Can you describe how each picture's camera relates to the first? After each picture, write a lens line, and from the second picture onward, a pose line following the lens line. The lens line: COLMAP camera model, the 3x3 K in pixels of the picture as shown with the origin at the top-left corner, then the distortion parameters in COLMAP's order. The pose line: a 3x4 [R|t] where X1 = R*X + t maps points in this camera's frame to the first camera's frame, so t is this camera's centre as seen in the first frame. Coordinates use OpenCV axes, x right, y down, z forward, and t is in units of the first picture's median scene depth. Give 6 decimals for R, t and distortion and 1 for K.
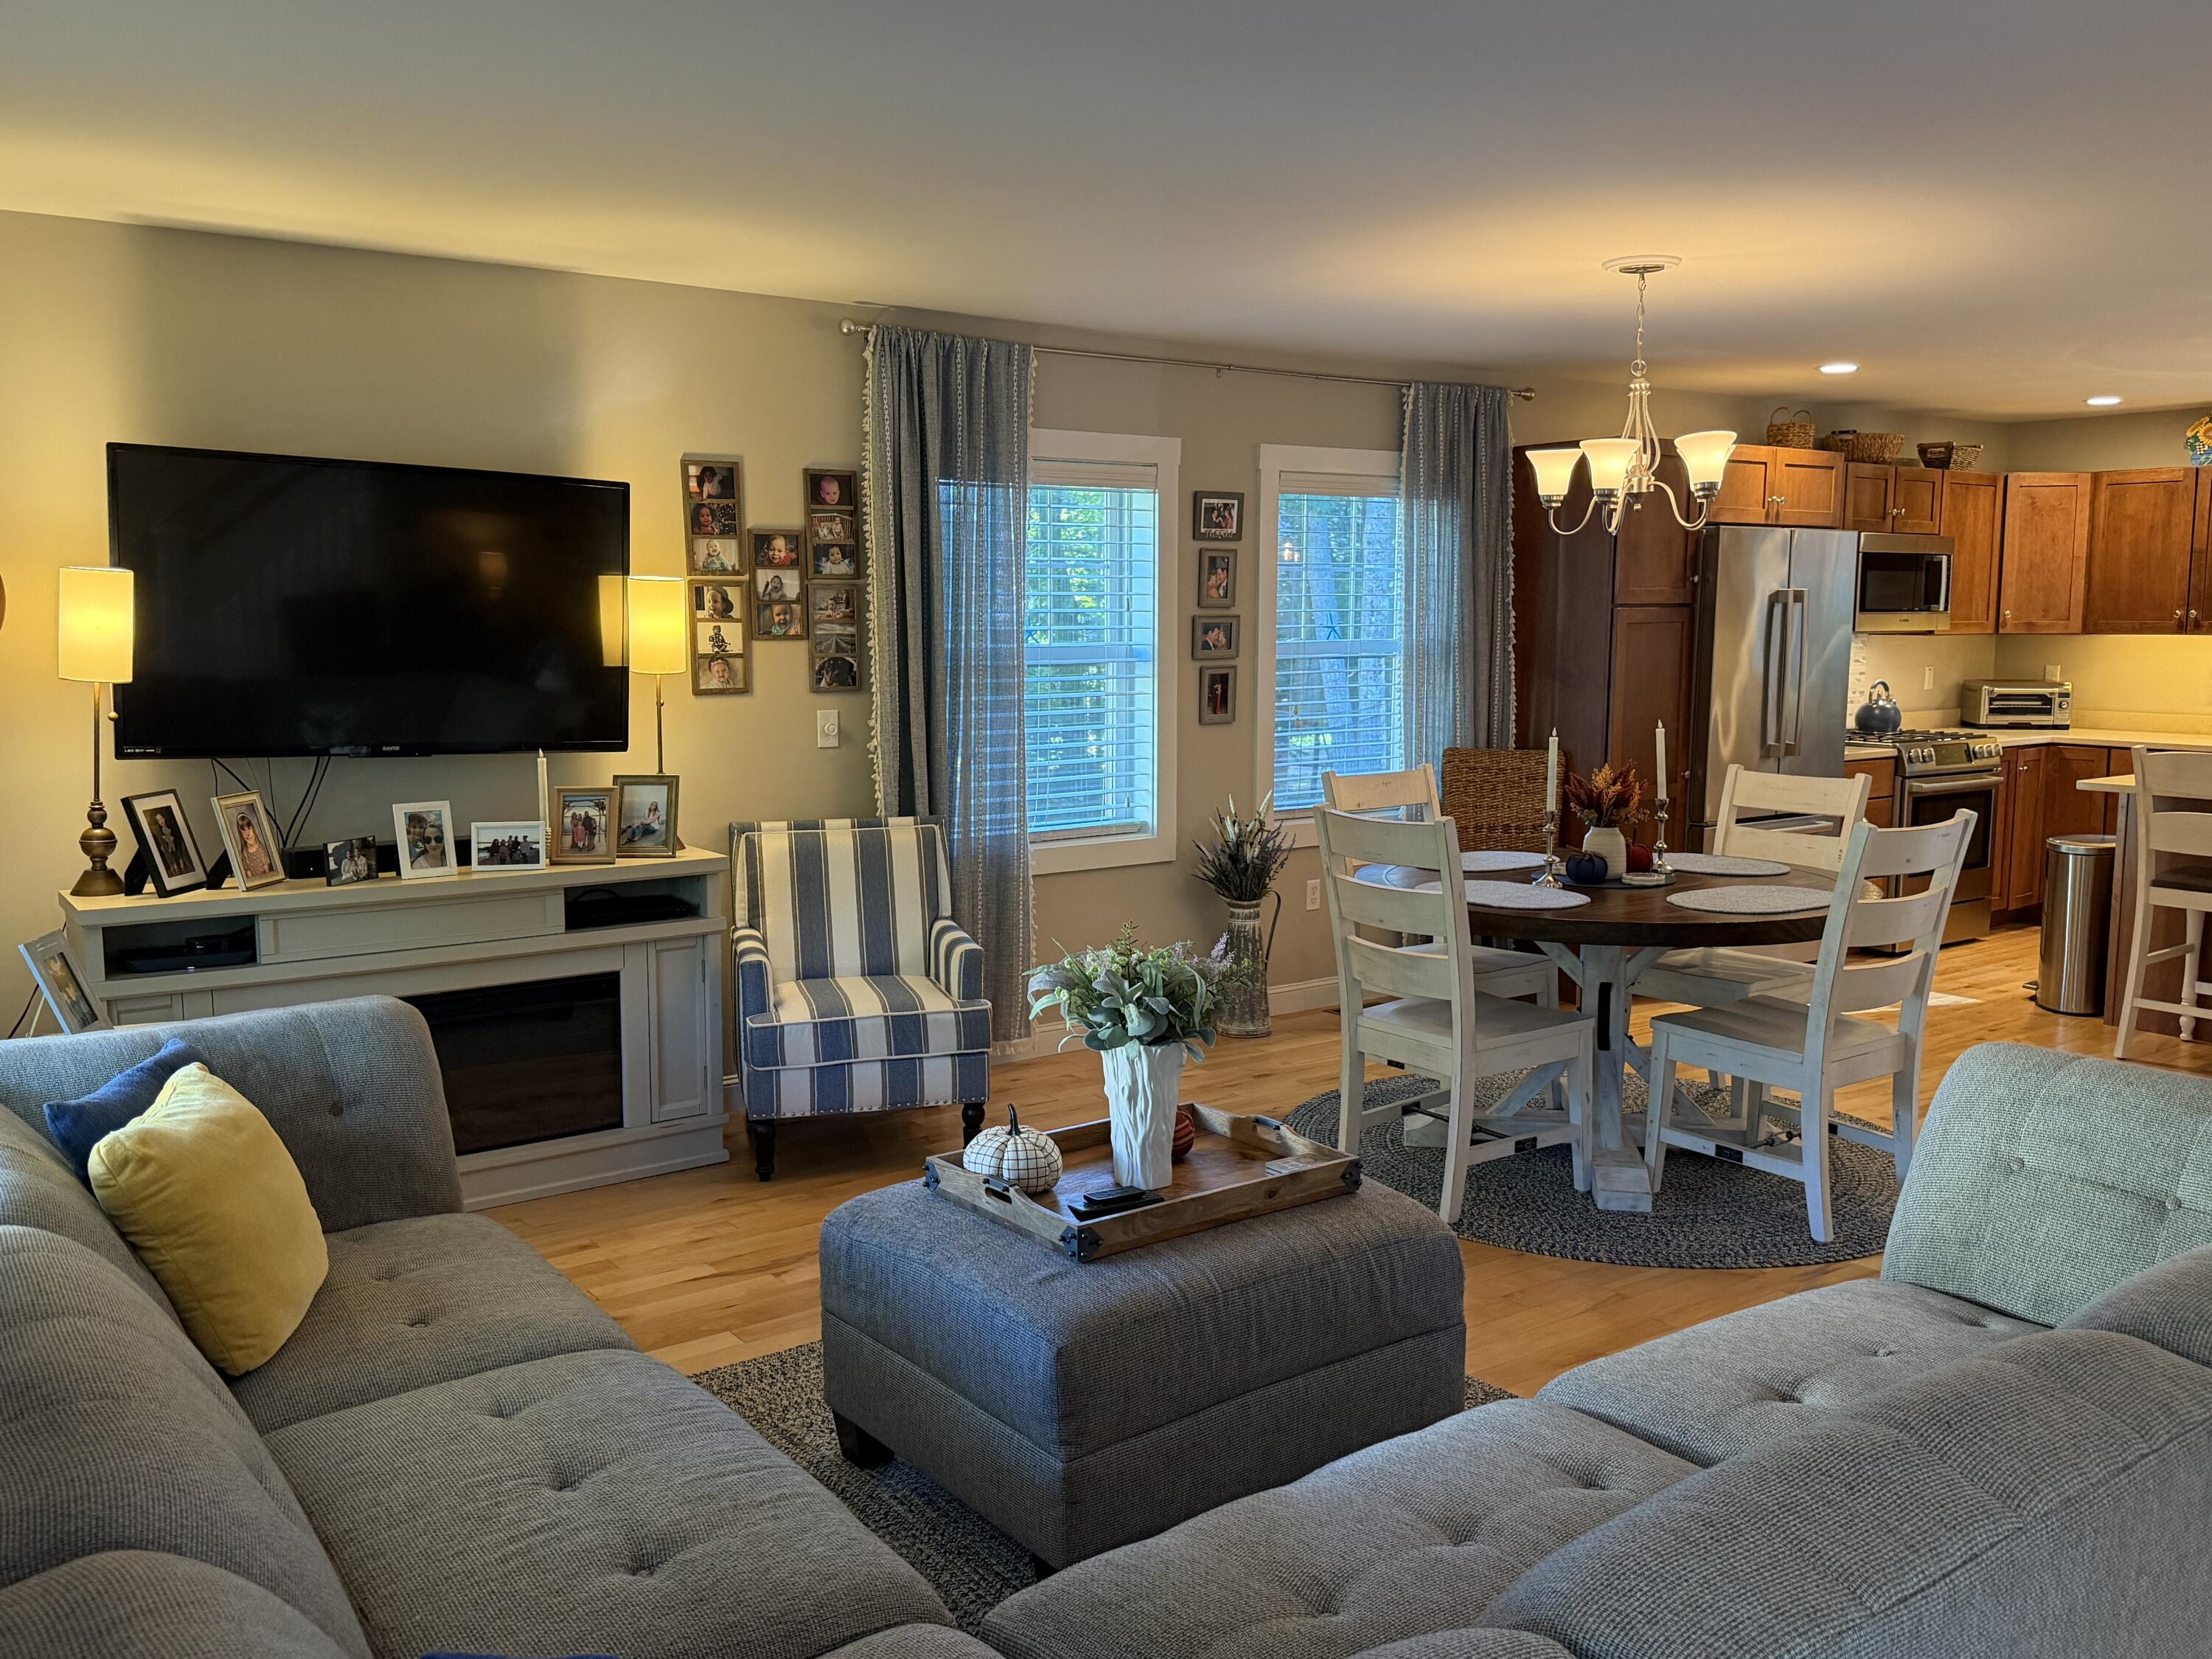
lens RADIAL K [[1777.6, 0, 1097.5], [0, 1777.6, 864.2], [0, 0, 1]] dist [0.155077, -0.249968]
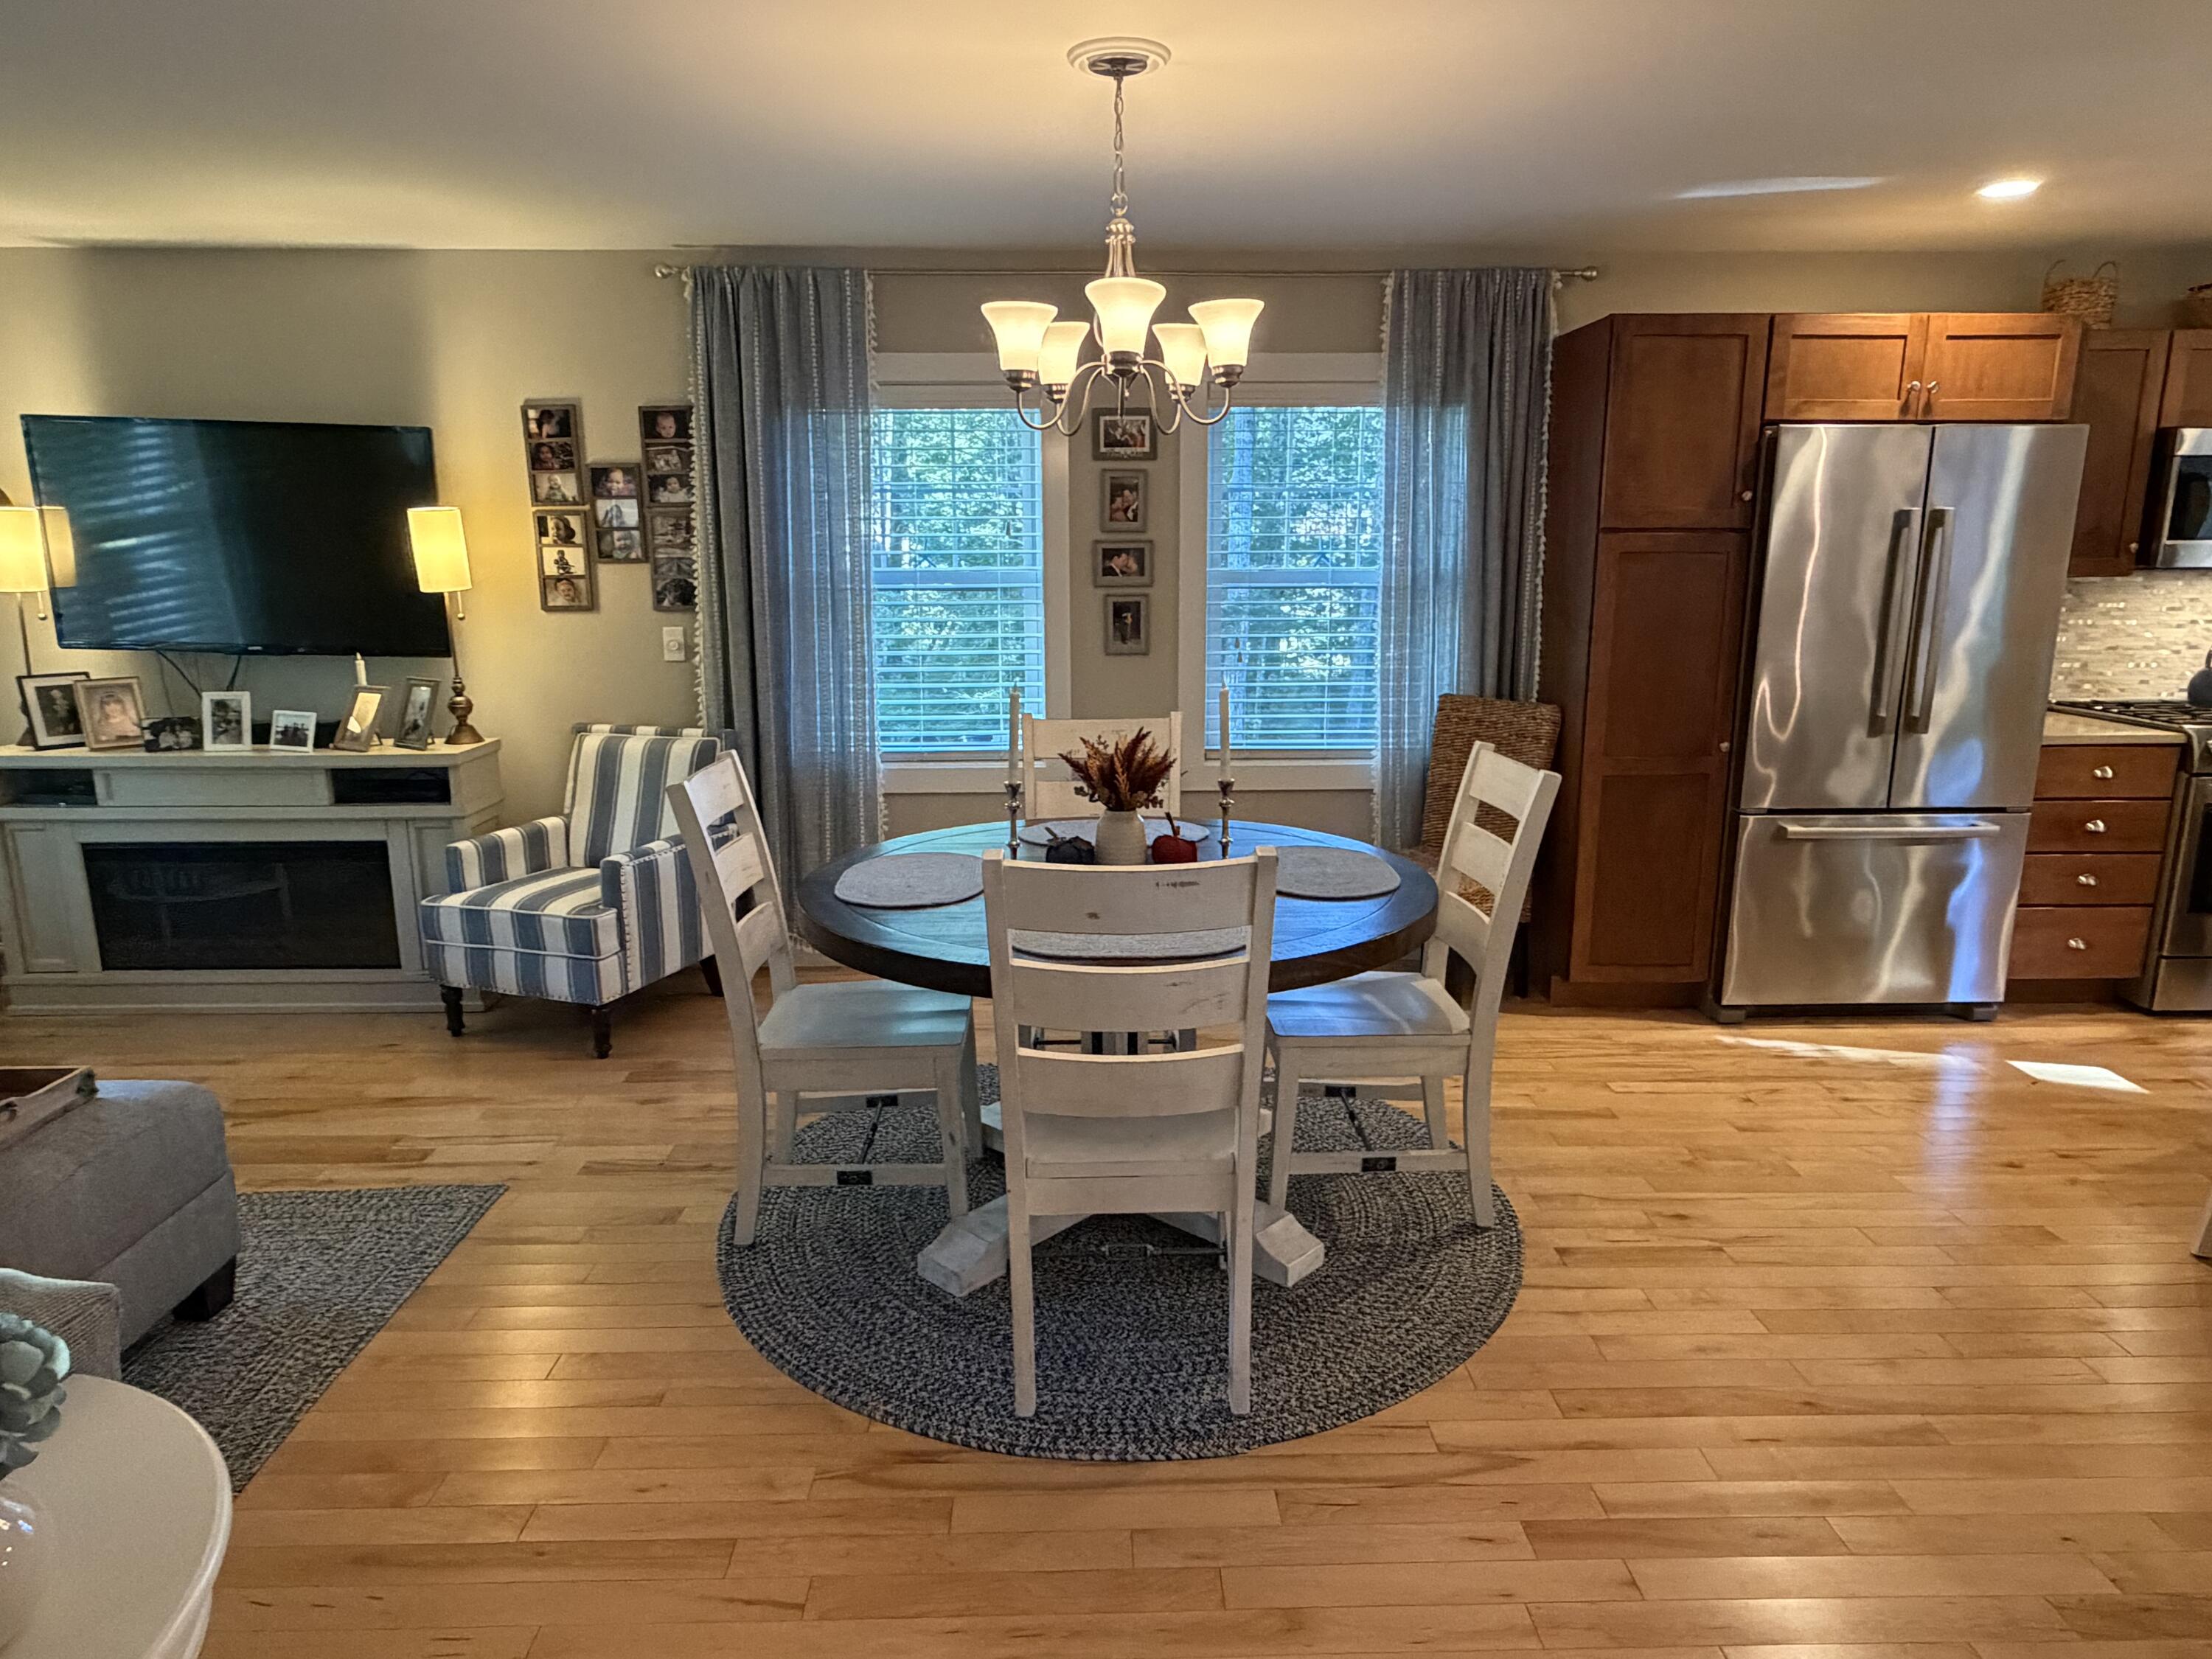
lens RADIAL K [[1354.4, 0, 1103.6], [0, 1354.4, 839.1], [0, 0, 1]] dist [0.001830, 0.000584]
pose [[0.827454, 0.117575, -0.549087, 0.553439], [-0.077165, 0.992366, 0.096207, -0.058350], [0.556207, -0.037236, 0.830209, 0.454226]]
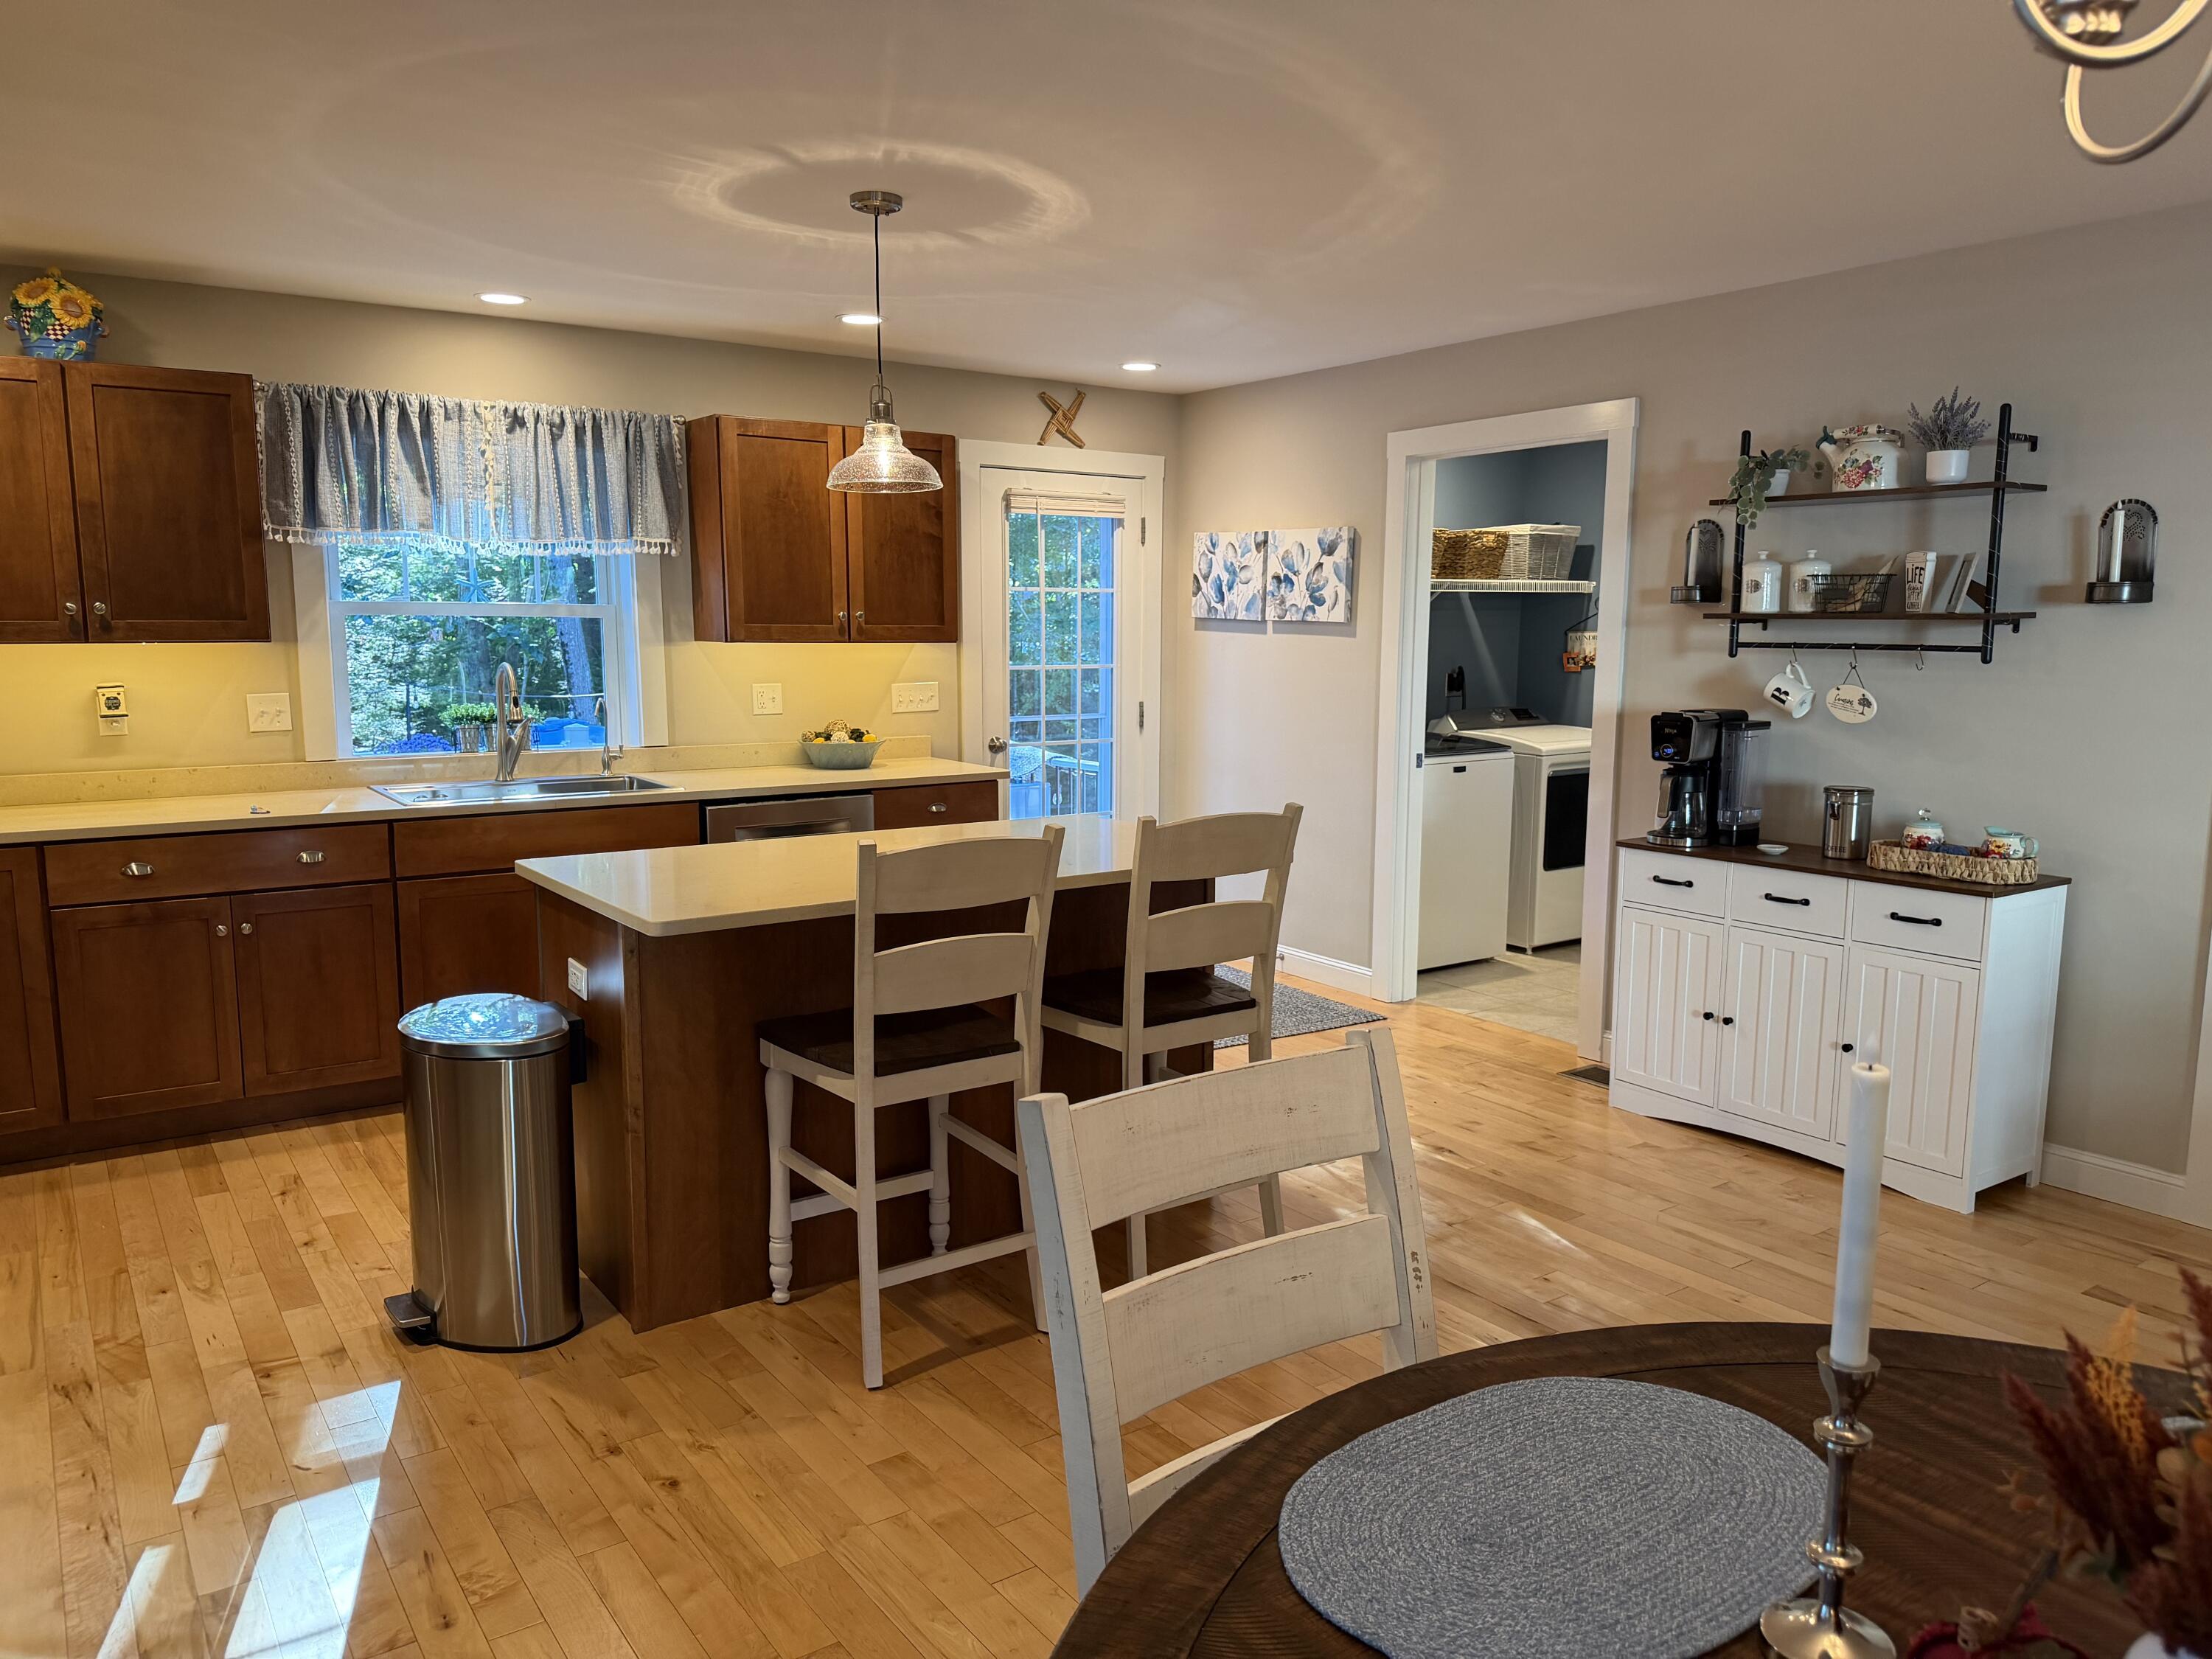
lens RADIAL K [[1592.9, 0, 1106.0], [0, 1592.9, 829.5], [0, 0, 1]] dist [0.103355, -0.158225]
pose [[0.010944, -0.126506, 0.991905, 0.096560], [0.135571, 0.982993, 0.123874, -0.131747], [-0.990707, 0.133118, 0.027908, 1.011573]]
